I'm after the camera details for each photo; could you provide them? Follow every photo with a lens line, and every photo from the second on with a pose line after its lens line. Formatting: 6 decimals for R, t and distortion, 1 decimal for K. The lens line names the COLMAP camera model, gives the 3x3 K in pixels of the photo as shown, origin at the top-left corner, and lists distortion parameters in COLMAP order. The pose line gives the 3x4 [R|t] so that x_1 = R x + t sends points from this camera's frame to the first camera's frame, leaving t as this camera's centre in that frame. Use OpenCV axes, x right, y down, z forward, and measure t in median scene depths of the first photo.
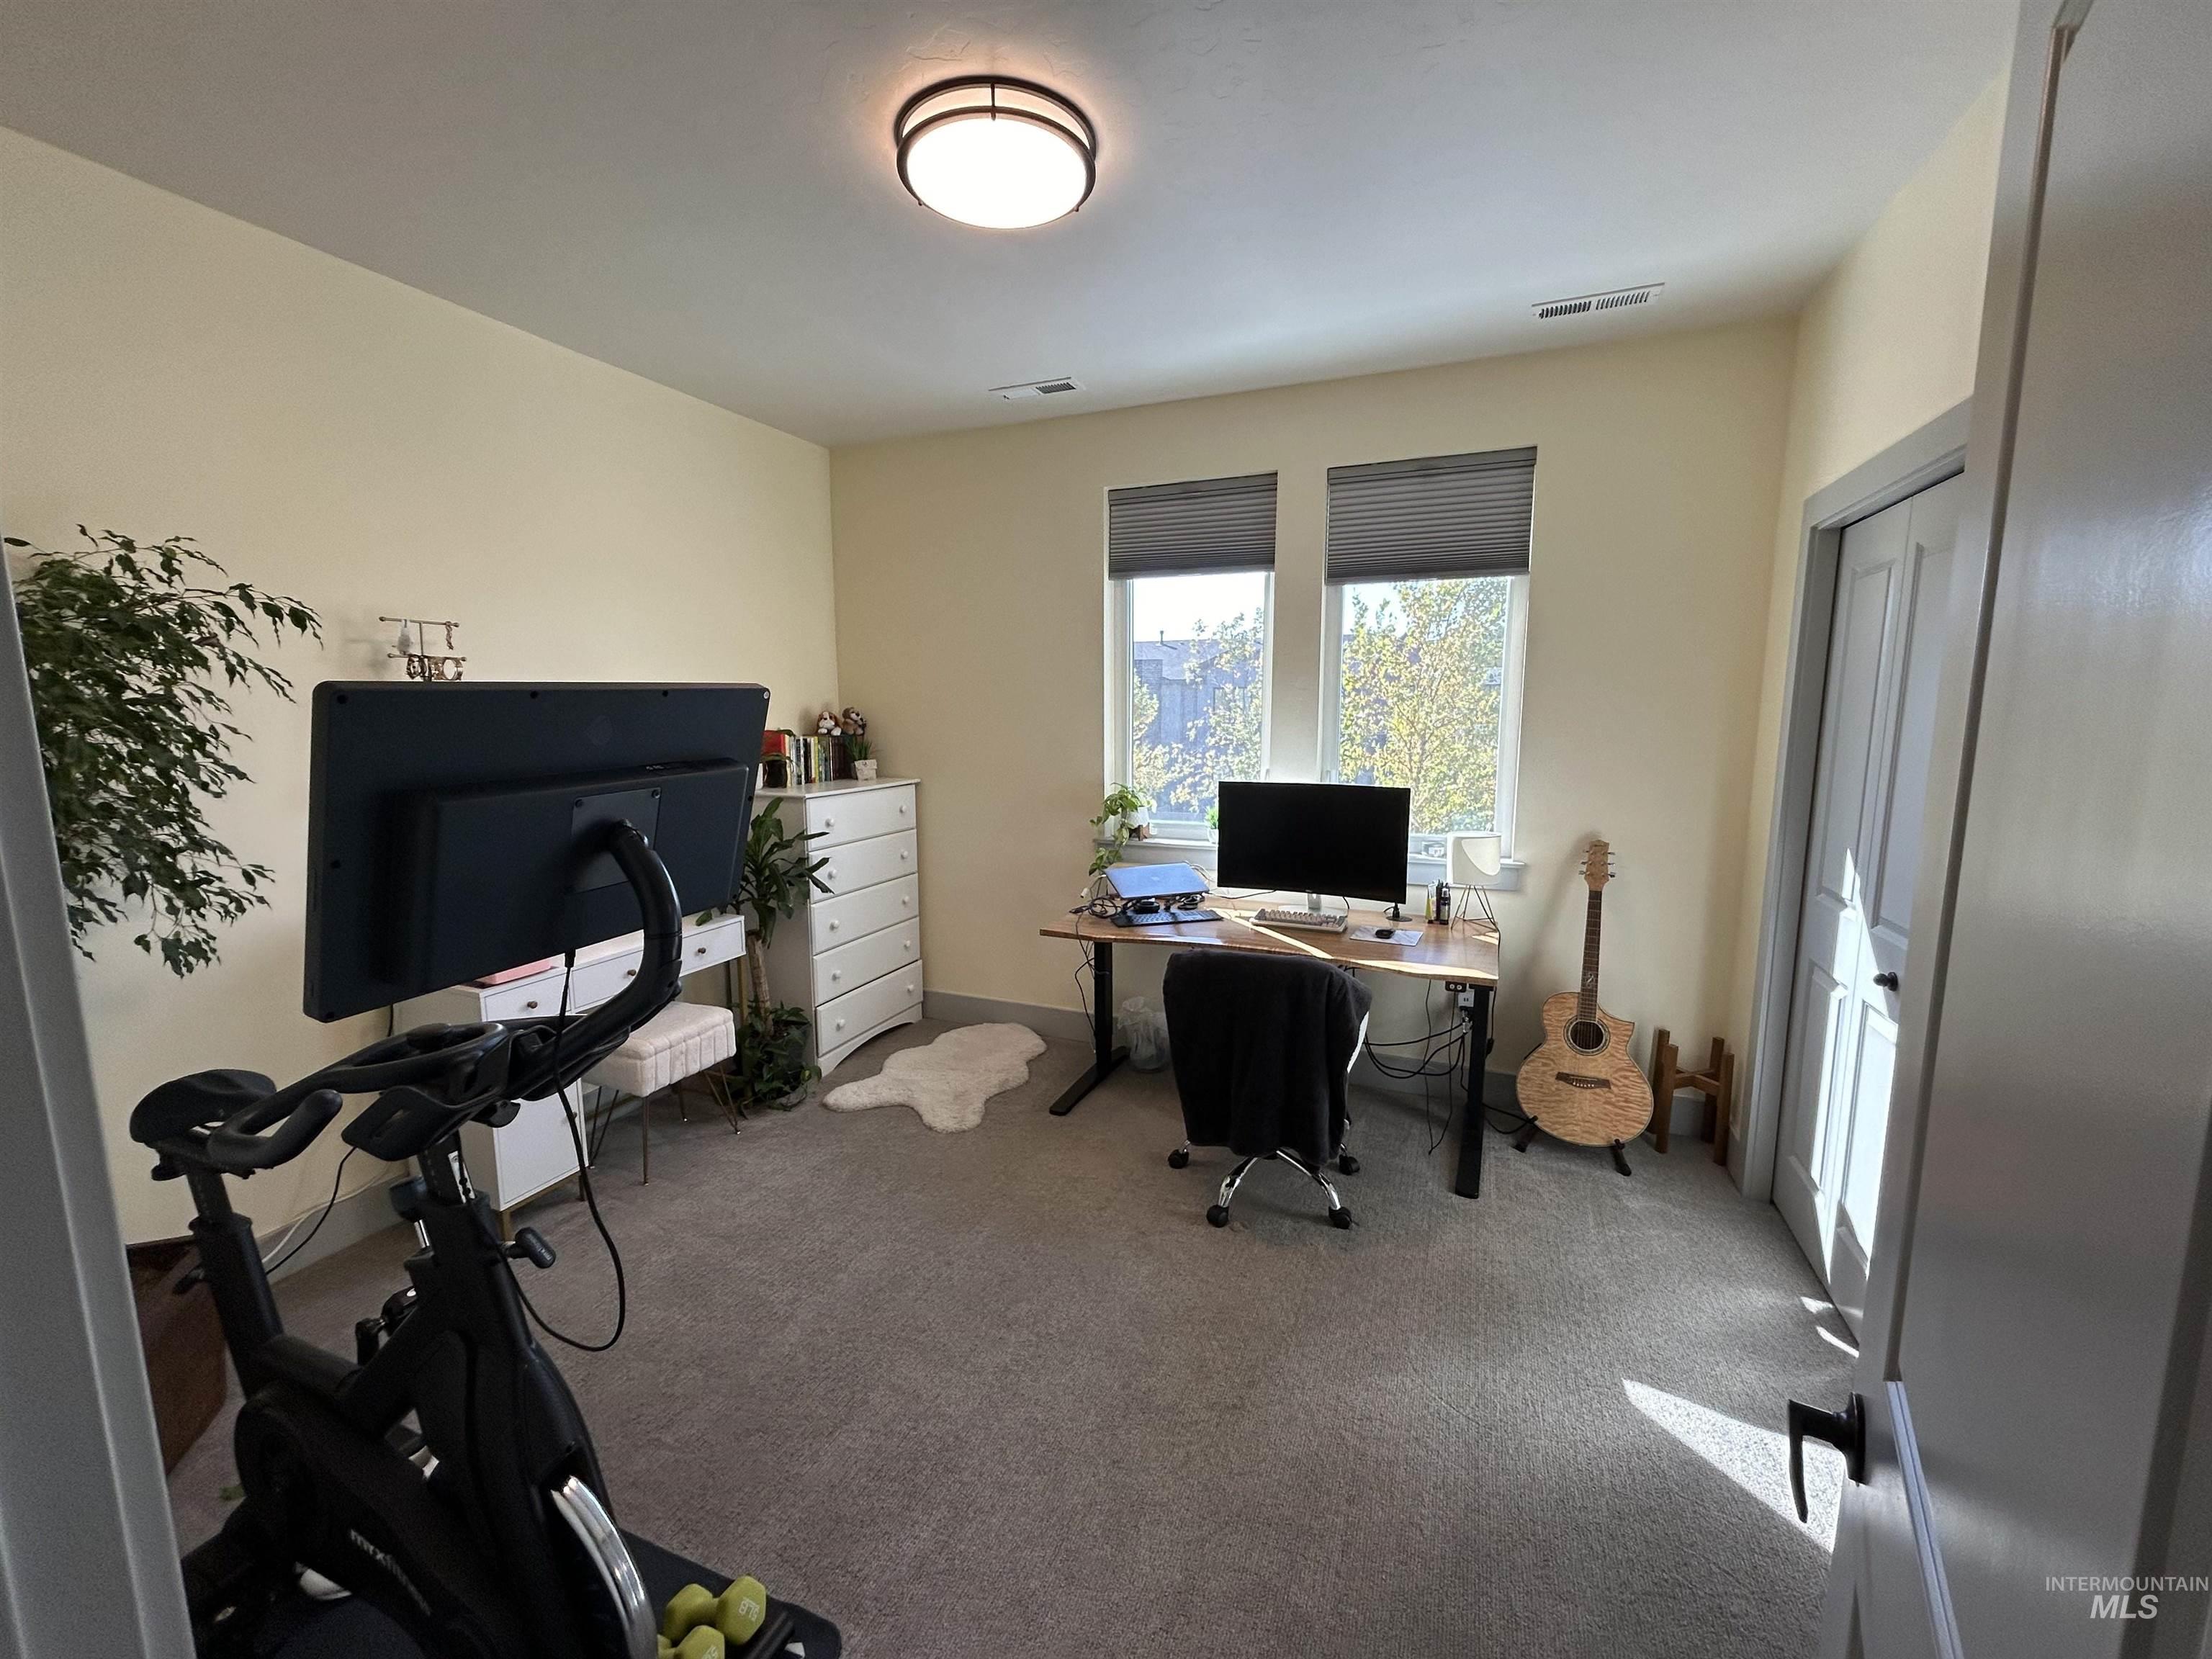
lens RADIAL K [[900.2, 0, 1107.0], [0, 900.2, 829.2], [0, 0, 1]] dist [-0.004515, 0.001881]
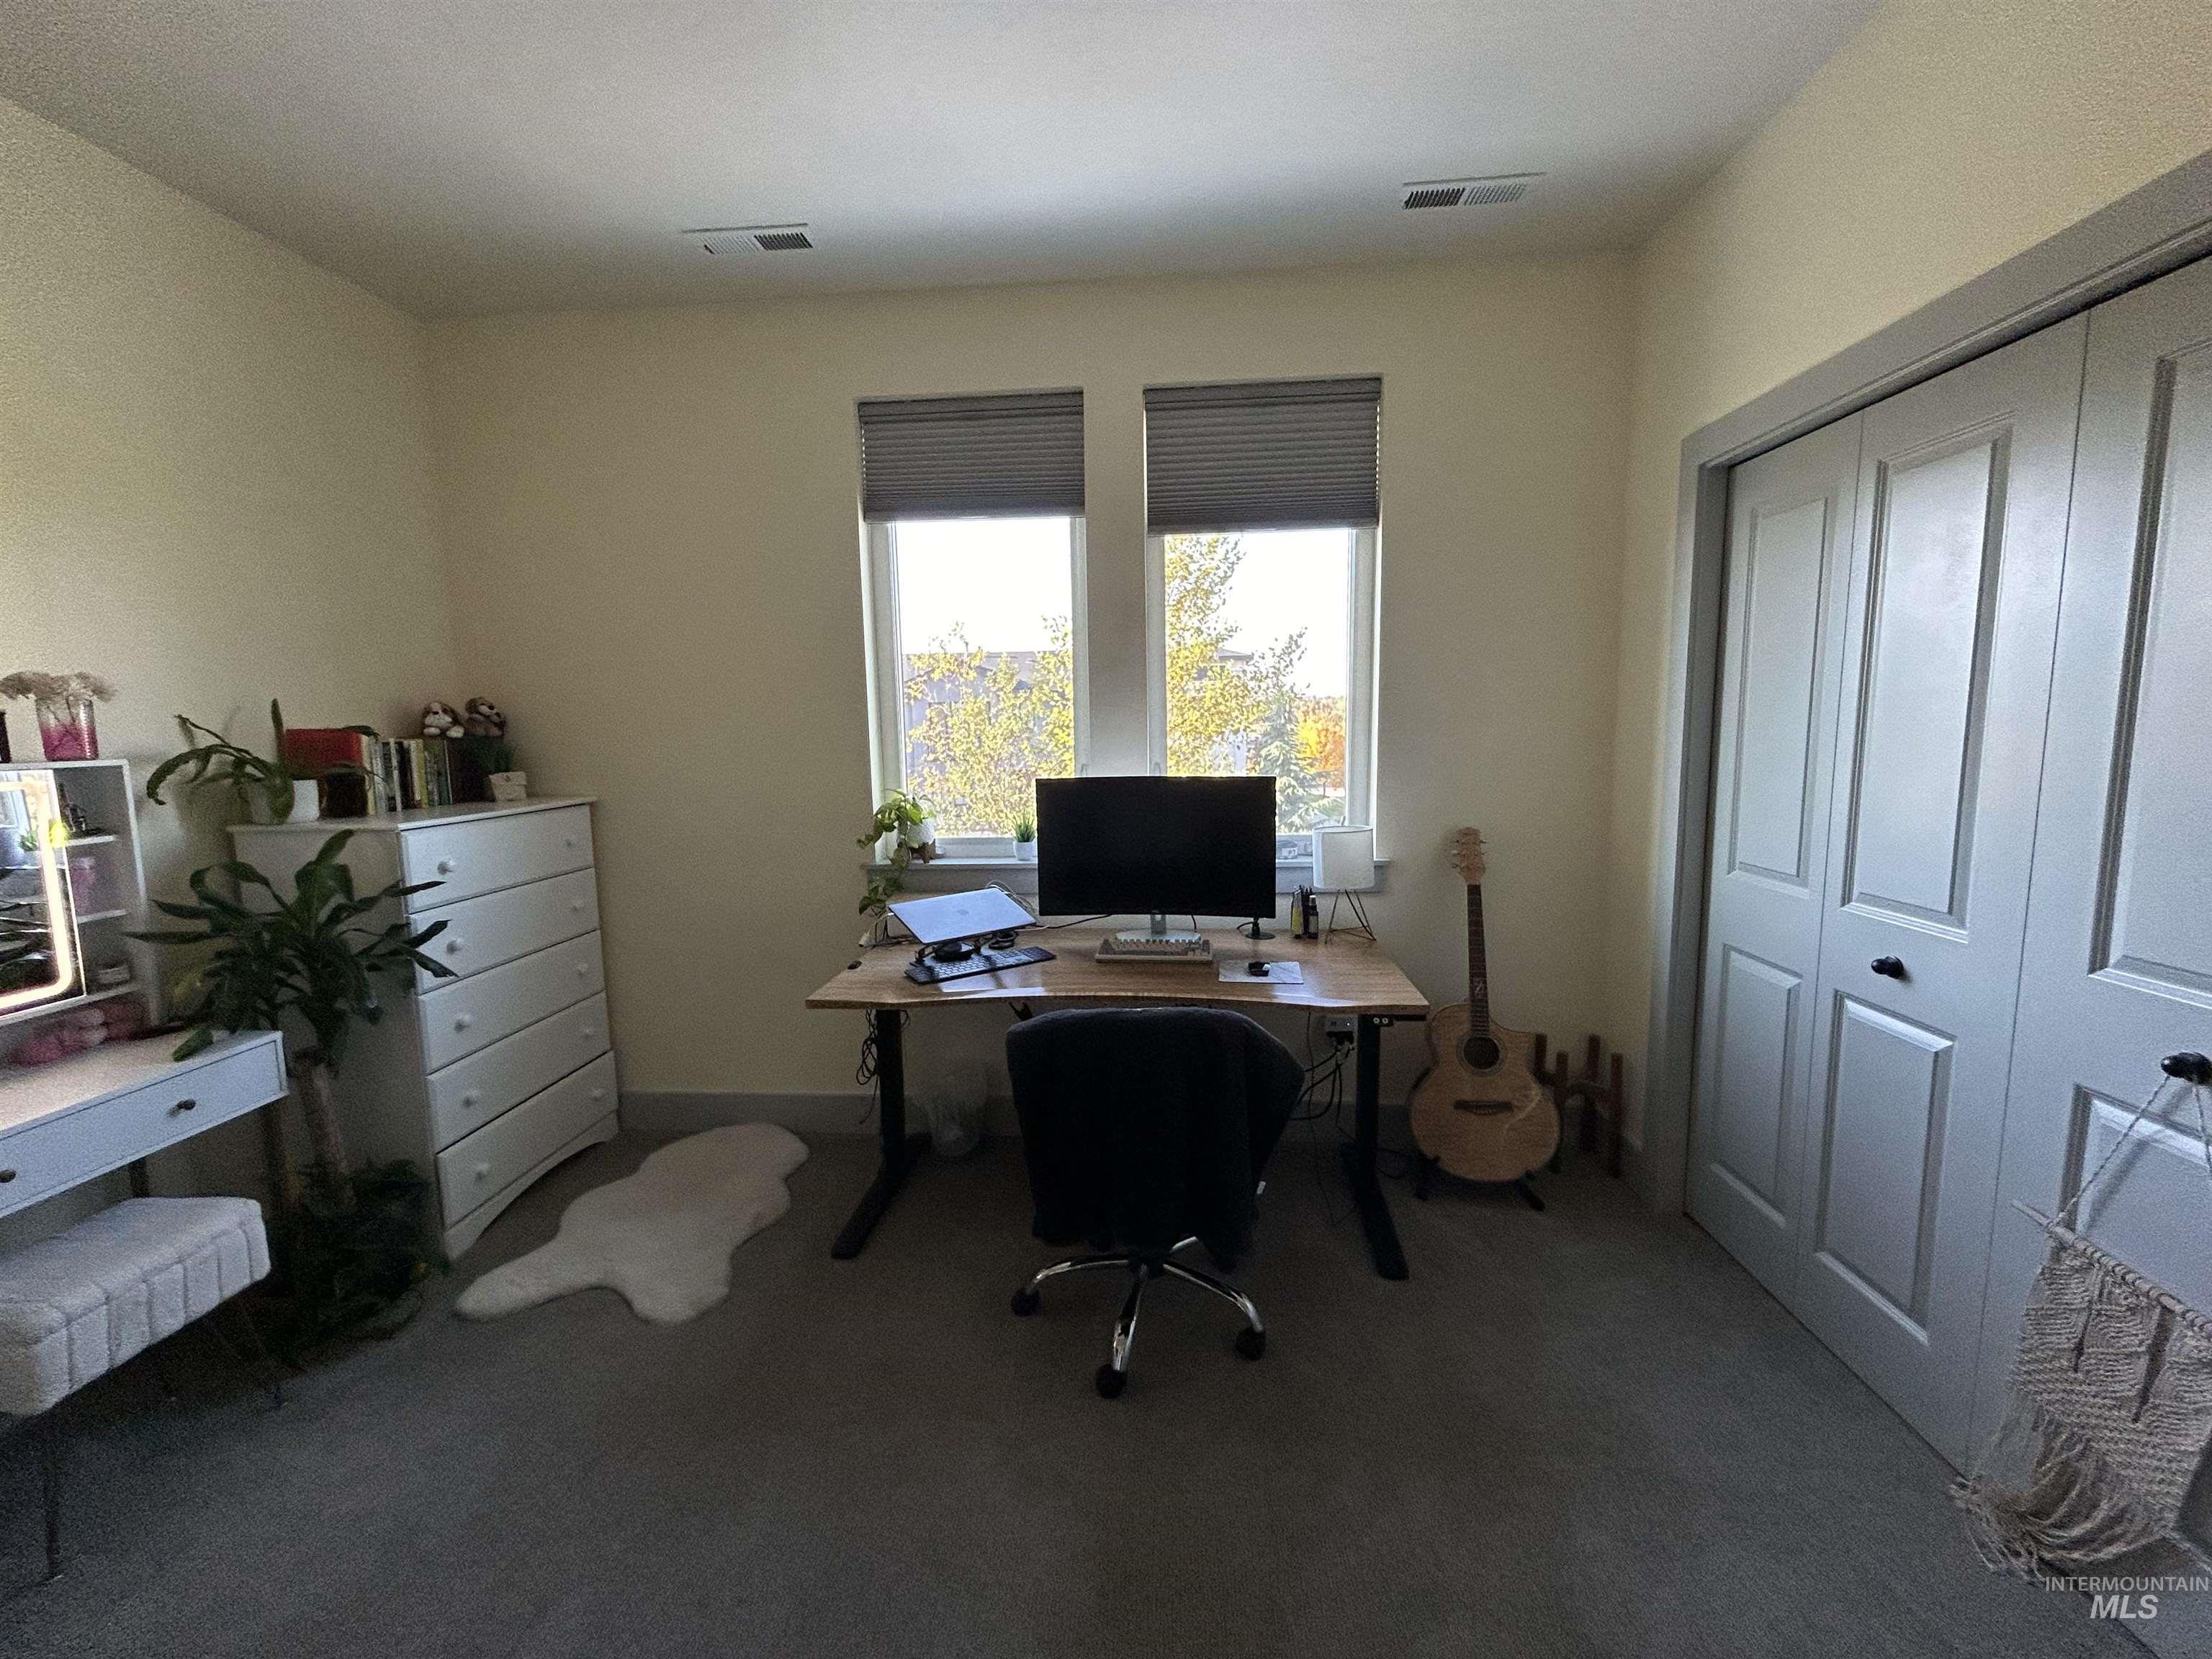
lens RADIAL K [[900.2, 0, 1105.0], [0, 900.2, 829.3], [0, 0, 1]] dist [-0.004515, 0.001881]
pose [[0.949796, -0.053702, 0.308227, -0.059159], [0.060333, 0.998106, -0.012018, 0.002647], [-0.306997, 0.030011, 0.951237, 0.253806]]
